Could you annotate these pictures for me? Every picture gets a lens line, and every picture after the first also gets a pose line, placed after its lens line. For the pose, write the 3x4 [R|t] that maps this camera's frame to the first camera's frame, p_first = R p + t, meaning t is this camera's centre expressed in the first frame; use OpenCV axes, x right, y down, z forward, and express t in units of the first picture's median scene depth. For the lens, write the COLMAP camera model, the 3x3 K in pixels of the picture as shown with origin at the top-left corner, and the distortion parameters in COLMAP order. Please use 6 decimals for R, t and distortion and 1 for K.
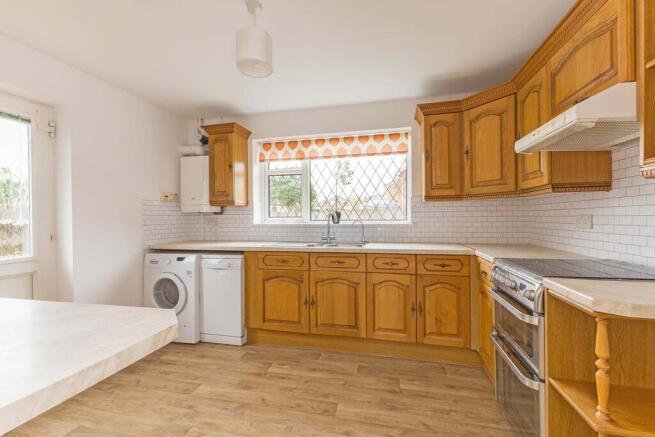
lens RADIAL K [[285.1, 0, 327.5], [0, 285.1, 218.5], [0, 0, 1]] dist [0.002007, 0.000335]
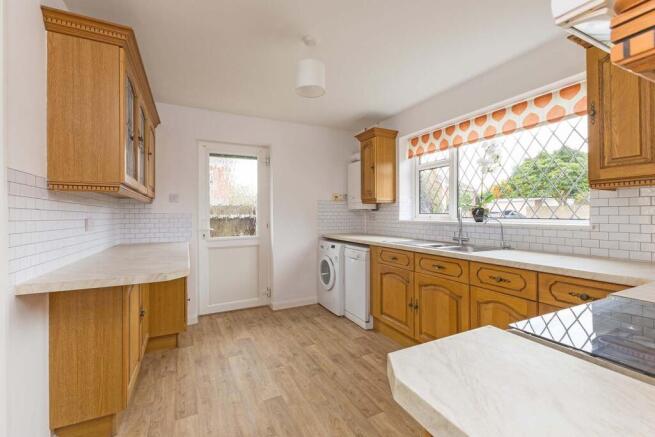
lens RADIAL K [[279.6, 0, 316.8], [0, 279.6, 216.0], [0, 0, 1]] dist [0.001122, -0.000077]
pose [[0.635053, 0.011460, -0.772384, 0.397068], [-0.006256, 0.999933, 0.009693, -0.005129], [0.772444, -0.001324, 0.635082, 0.158682]]
